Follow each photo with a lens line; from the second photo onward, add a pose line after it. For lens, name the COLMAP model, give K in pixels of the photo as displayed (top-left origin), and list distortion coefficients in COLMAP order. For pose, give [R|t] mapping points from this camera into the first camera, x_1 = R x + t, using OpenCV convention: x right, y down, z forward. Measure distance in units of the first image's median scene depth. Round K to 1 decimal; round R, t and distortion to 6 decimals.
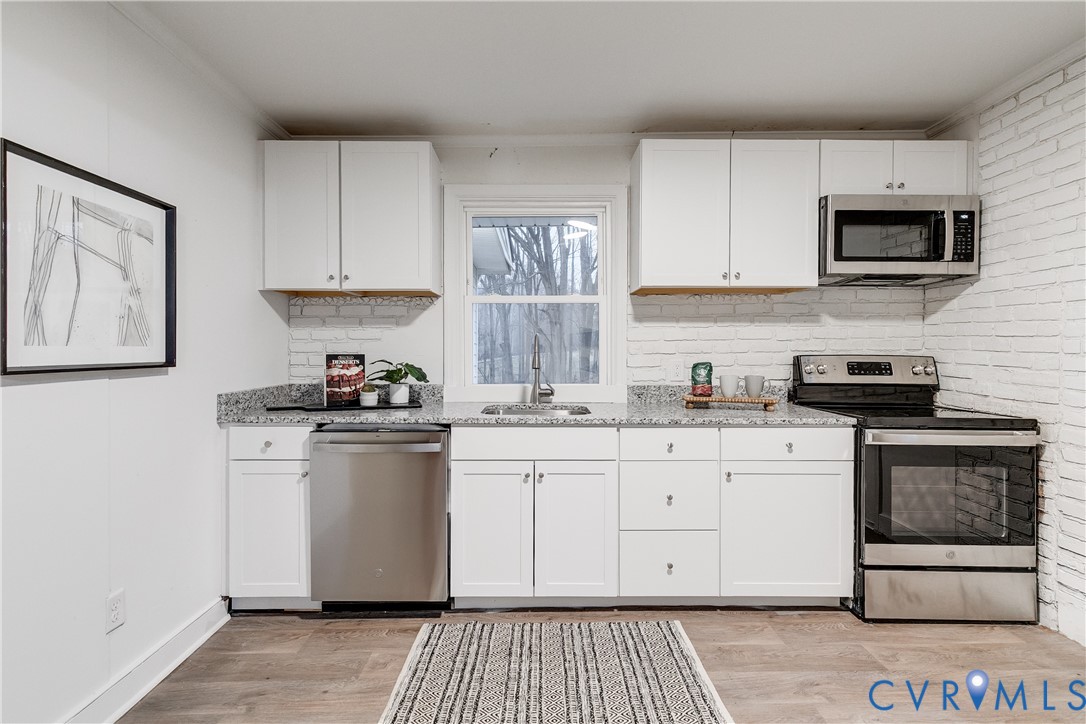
lens RADIAL K [[490.6, 0, 542.2], [0, 490.6, 348.7], [0, 0, 1]] dist [0.006835, -0.001980]
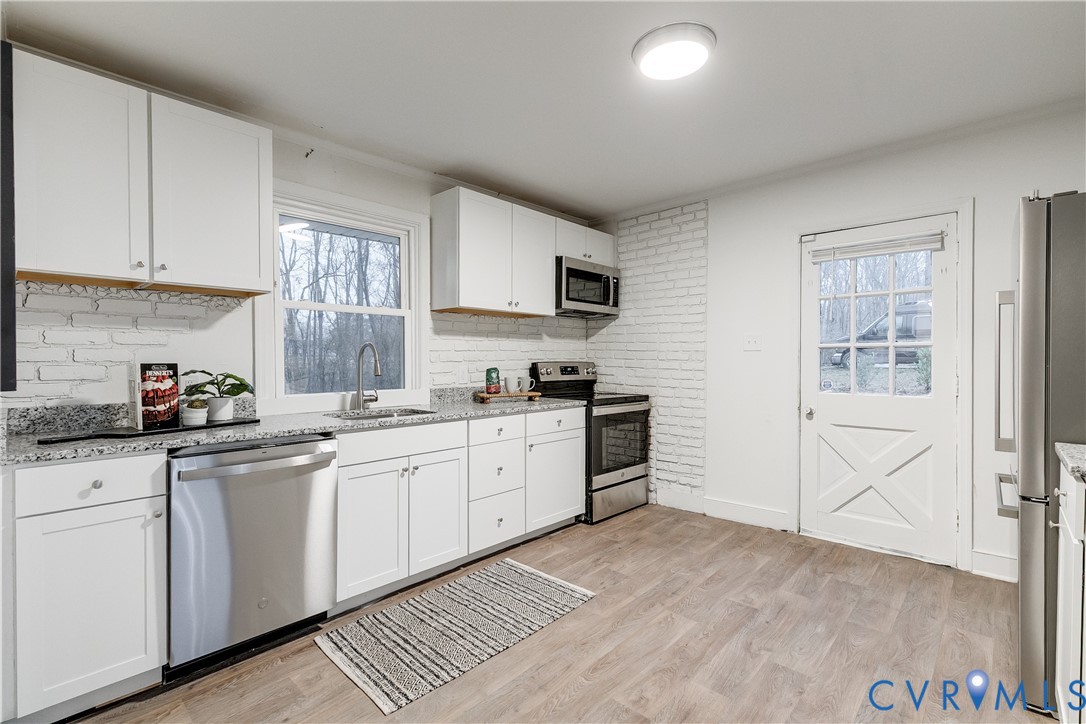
lens RADIAL K [[490.6, 0, 550.4], [0, 490.6, 363.3], [0, 0, 1]] dist [0.006835, -0.001980]
pose [[0.684244, -0.007184, 0.729218, -0.593757], [0.000644, 0.999957, 0.009247, 0.004499], [-0.729253, -0.005857, 0.684219, -0.007776]]
